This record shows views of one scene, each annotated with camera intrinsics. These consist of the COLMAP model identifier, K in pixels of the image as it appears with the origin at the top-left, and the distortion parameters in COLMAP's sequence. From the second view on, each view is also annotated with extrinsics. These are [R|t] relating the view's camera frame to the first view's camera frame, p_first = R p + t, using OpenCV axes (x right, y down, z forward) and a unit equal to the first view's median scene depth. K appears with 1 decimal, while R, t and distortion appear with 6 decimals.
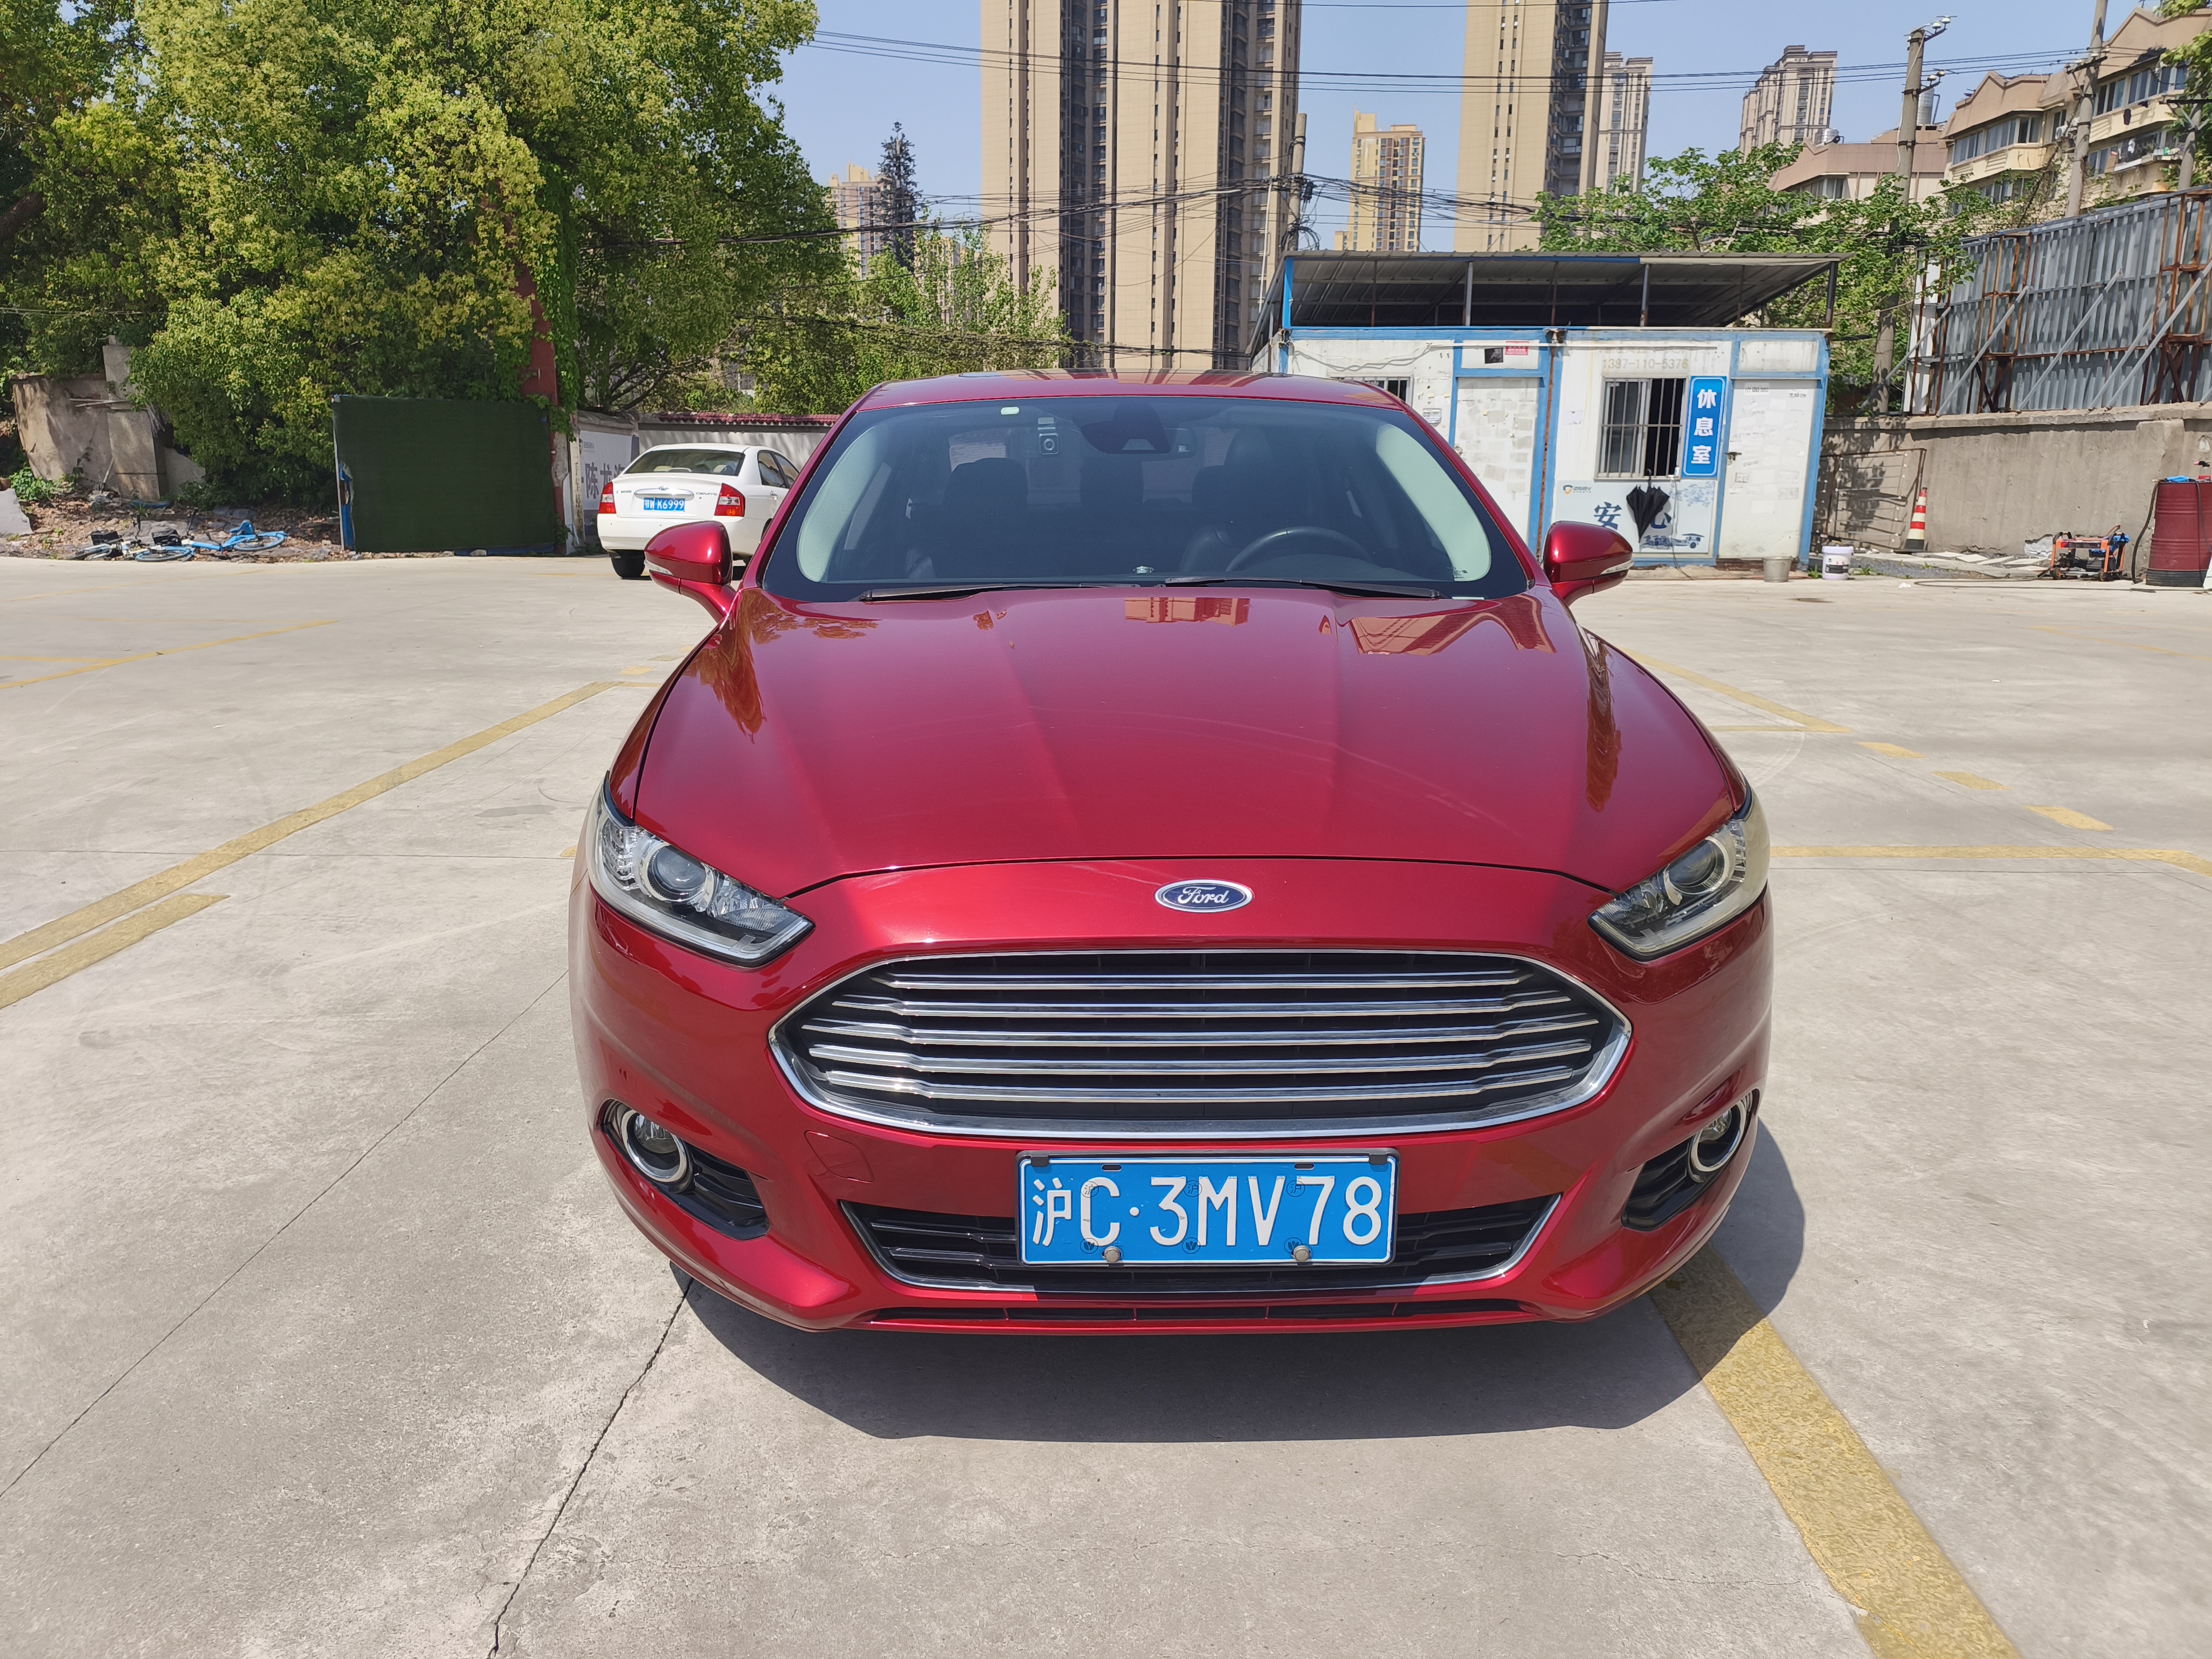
lens RADIAL K [[1576.4, 0, 1164.3], [0, 1576.4, 786.0], [0, 0, 1]] dist [0.044180, -0.059157]
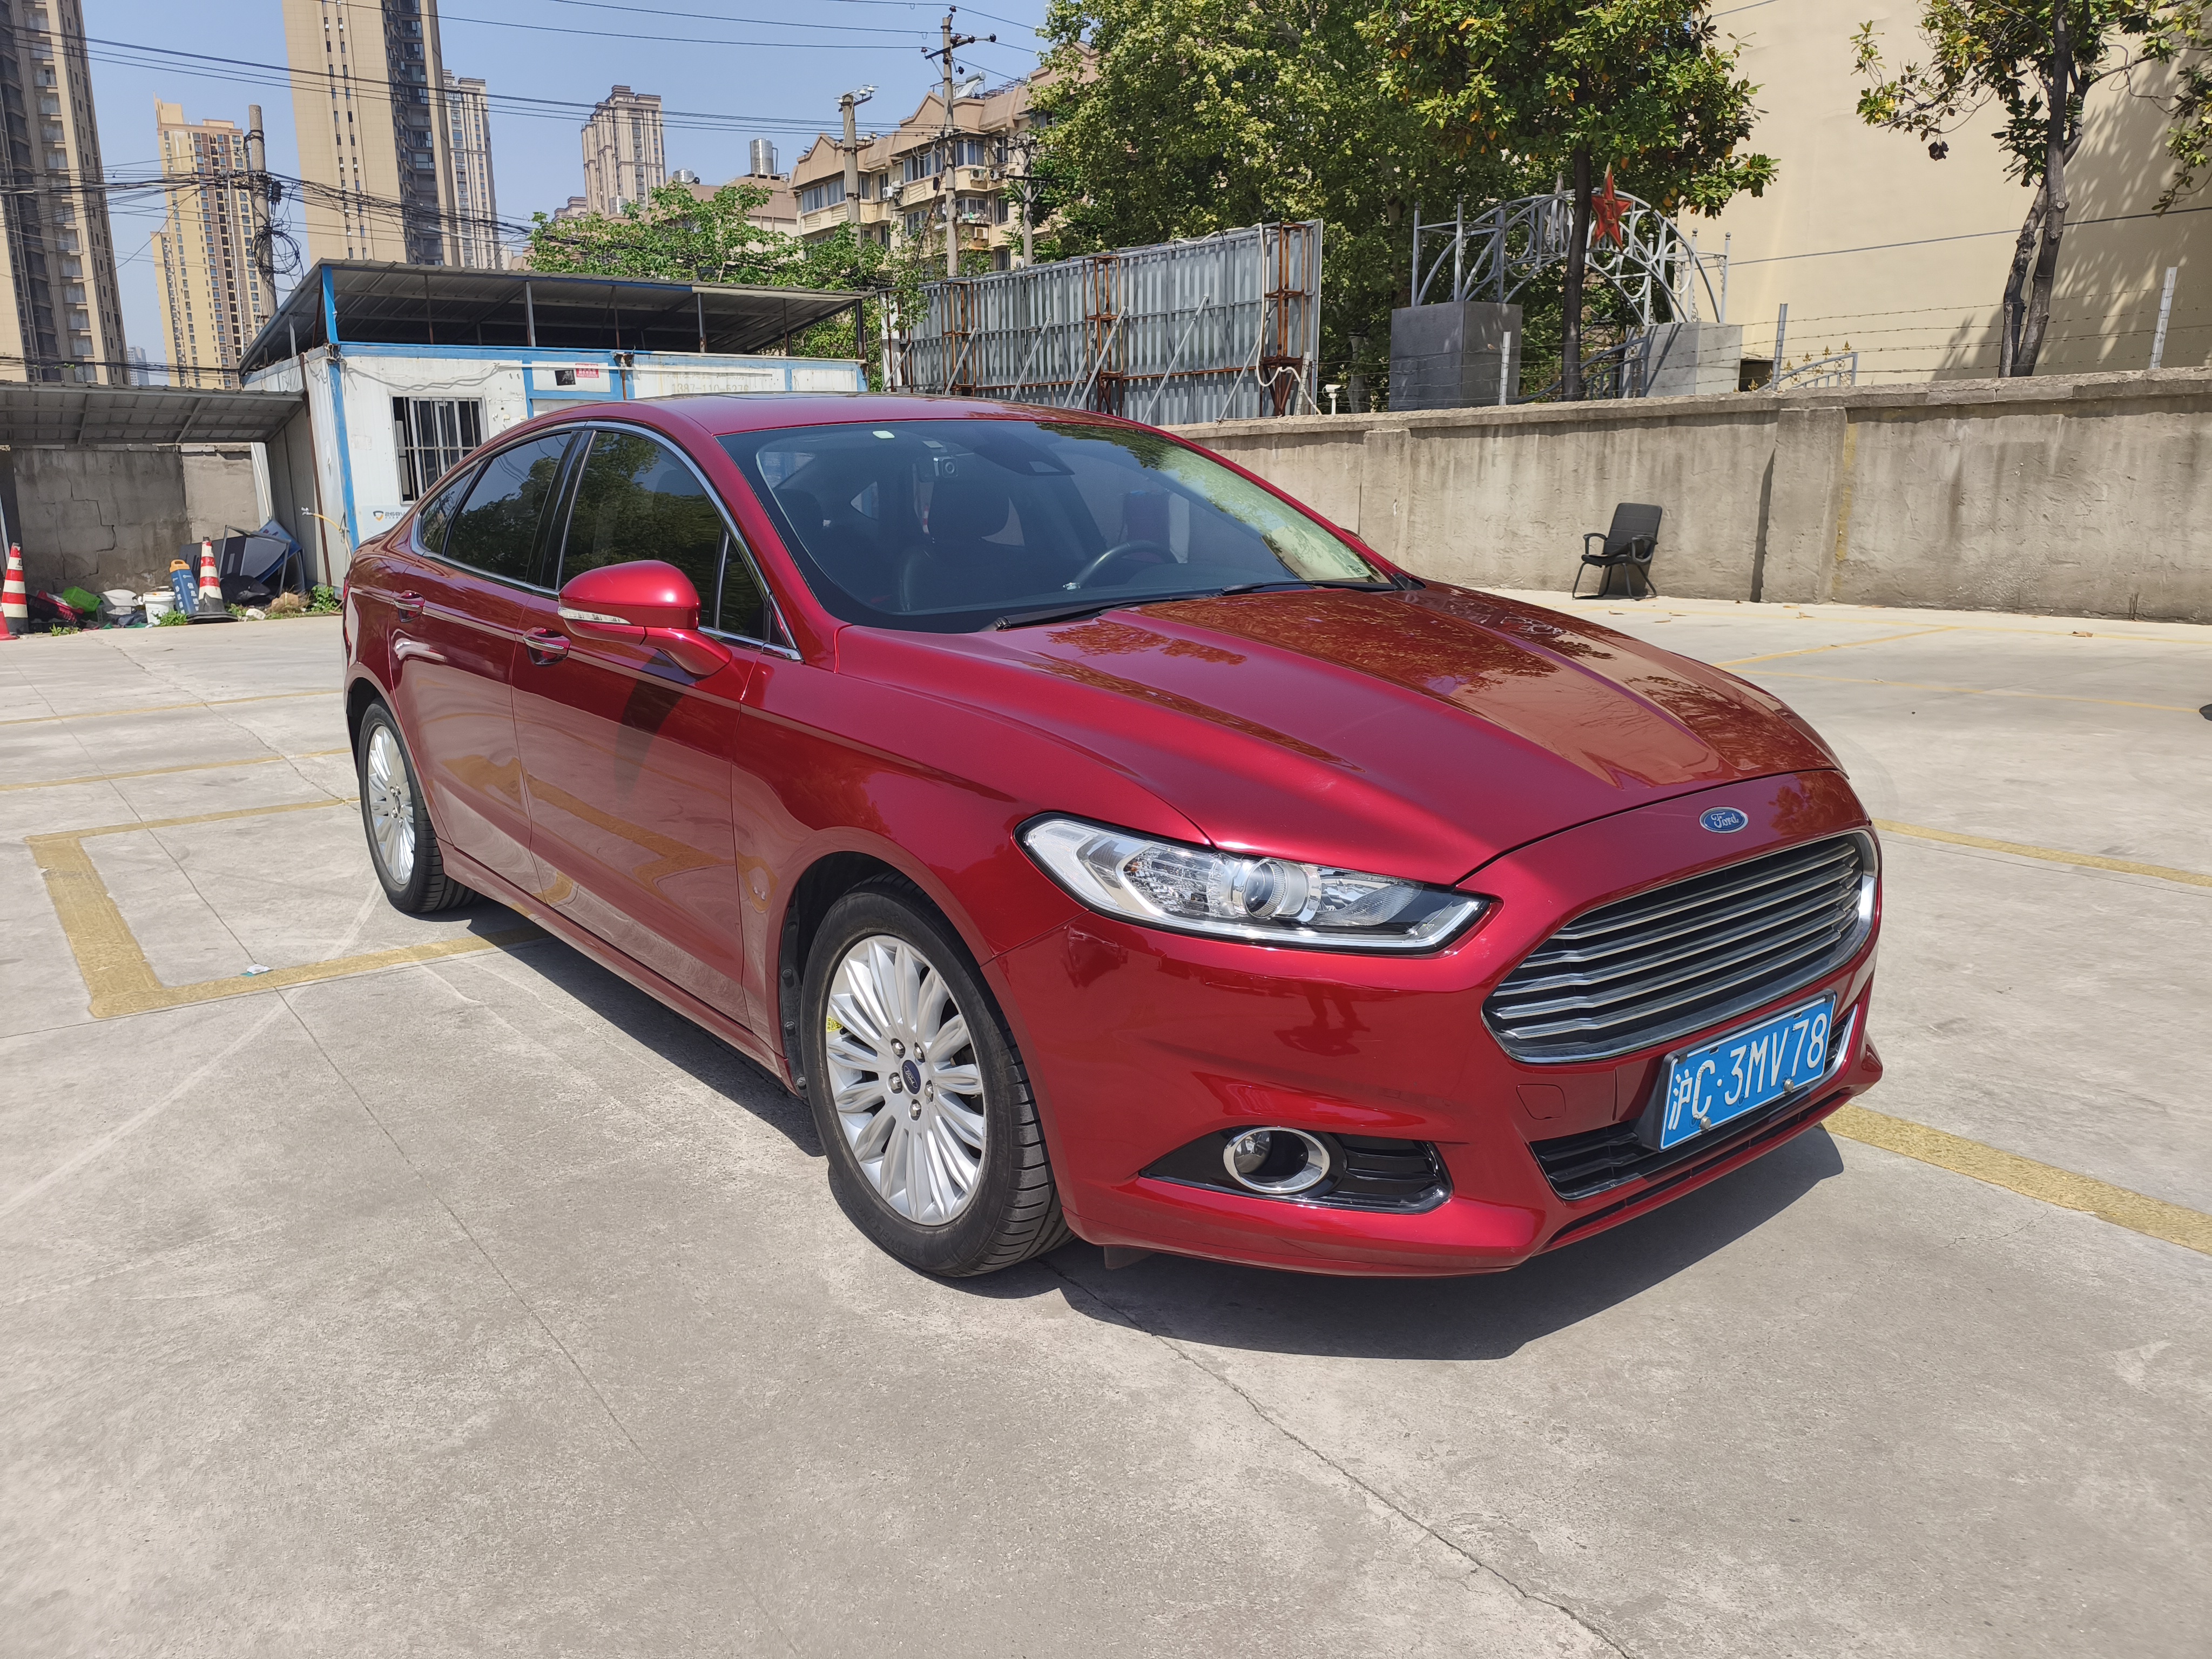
lens RADIAL K [[1549.8, 0, 1107.4], [0, 1549.8, 792.1], [0, 0, 1]] dist [0.011034, -0.007099]
pose [[0.809858, -0.135430, 0.570778, -0.105841], [0.138596, 0.989614, 0.038157, -0.006597], [-0.570018, 0.048206, 0.820217, 0.027006]]
